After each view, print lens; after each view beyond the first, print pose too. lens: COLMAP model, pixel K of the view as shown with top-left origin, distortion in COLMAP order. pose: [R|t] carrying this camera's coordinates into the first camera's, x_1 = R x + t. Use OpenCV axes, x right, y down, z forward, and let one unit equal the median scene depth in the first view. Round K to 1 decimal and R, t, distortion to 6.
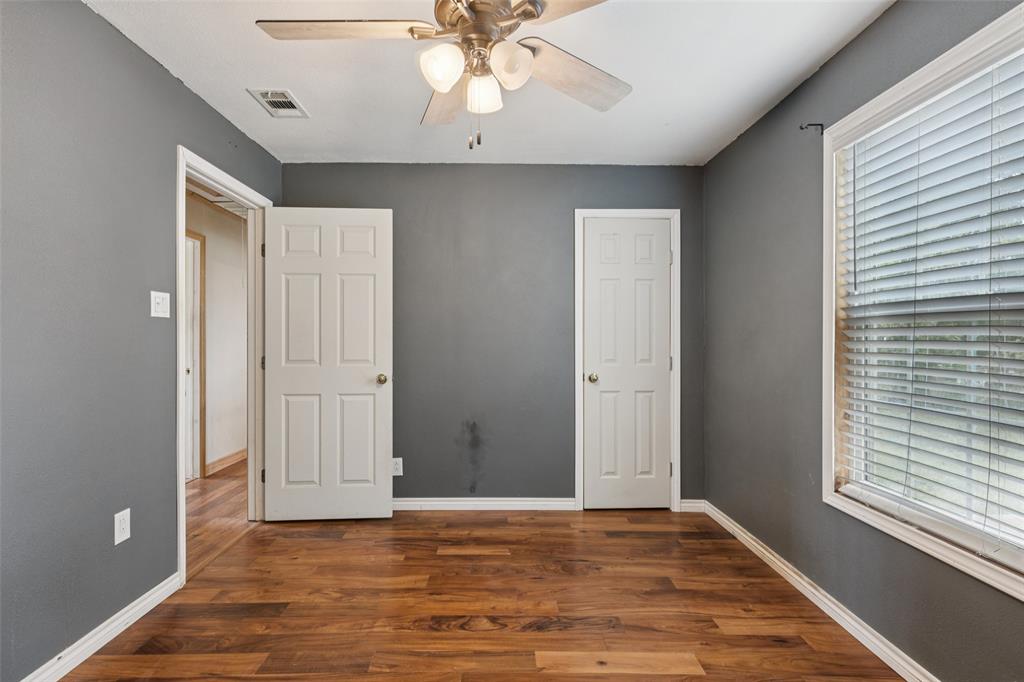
lens RADIAL K [[496.1, 0, 513.0], [0, 496.1, 340.5], [0, 0, 1]] dist [0.009155, -0.002824]
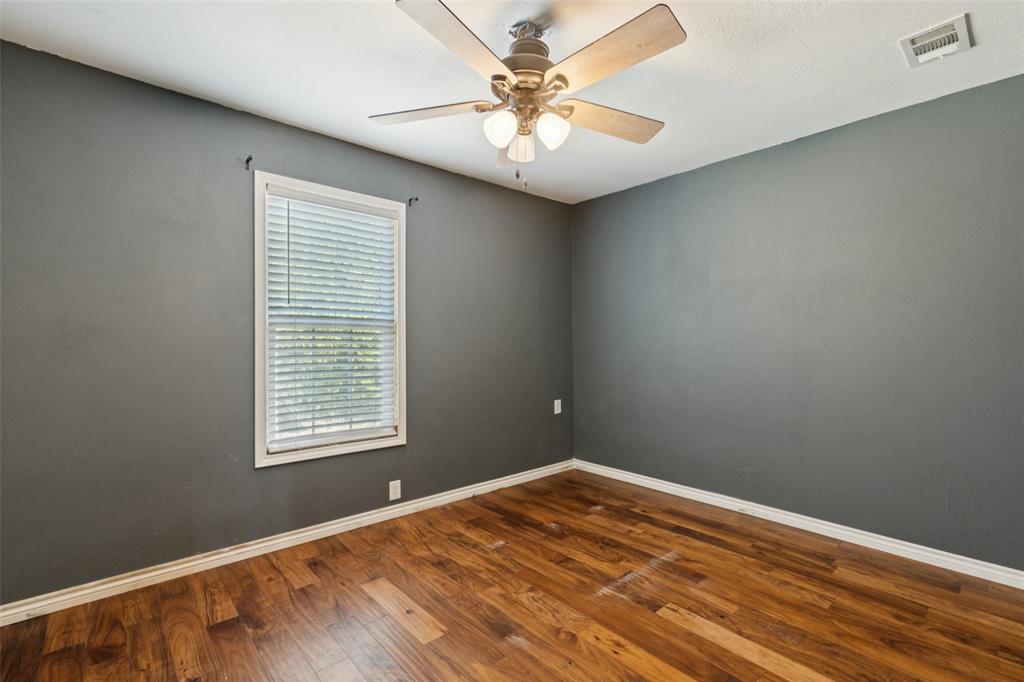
lens RADIAL K [[466.4, 0, 516.1], [0, 466.4, 342.0], [0, 0, 1]] dist [0.009681, -0.003241]
pose [[-0.656981, -0.004760, 0.753892, -0.489727], [-0.004960, 0.999986, 0.001992, 0.001260], [-0.753891, -0.002430, -0.656995, 0.911044]]
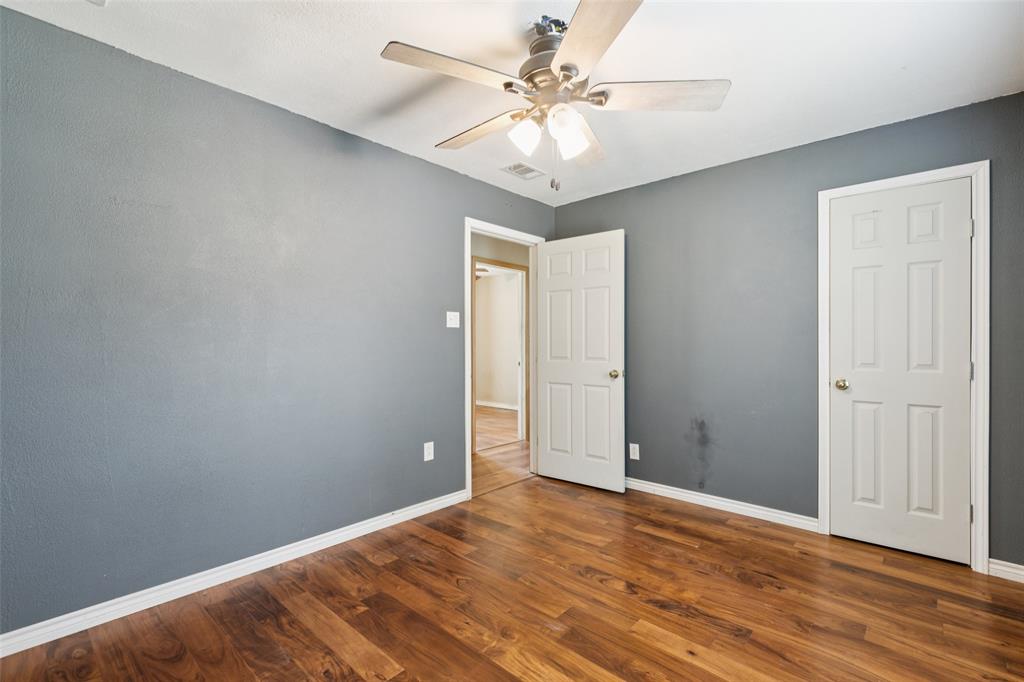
lens RADIAL K [[466.4, 0, 515.0], [0, 466.4, 344.8], [0, 0, 1]] dist [0.009681, -0.003241]
pose [[0.733103, 0.001305, -0.680116, 0.336686], [0.002239, 0.999988, 0.004332, 0.002135], [0.680114, -0.004699, 0.733091, 0.024656]]
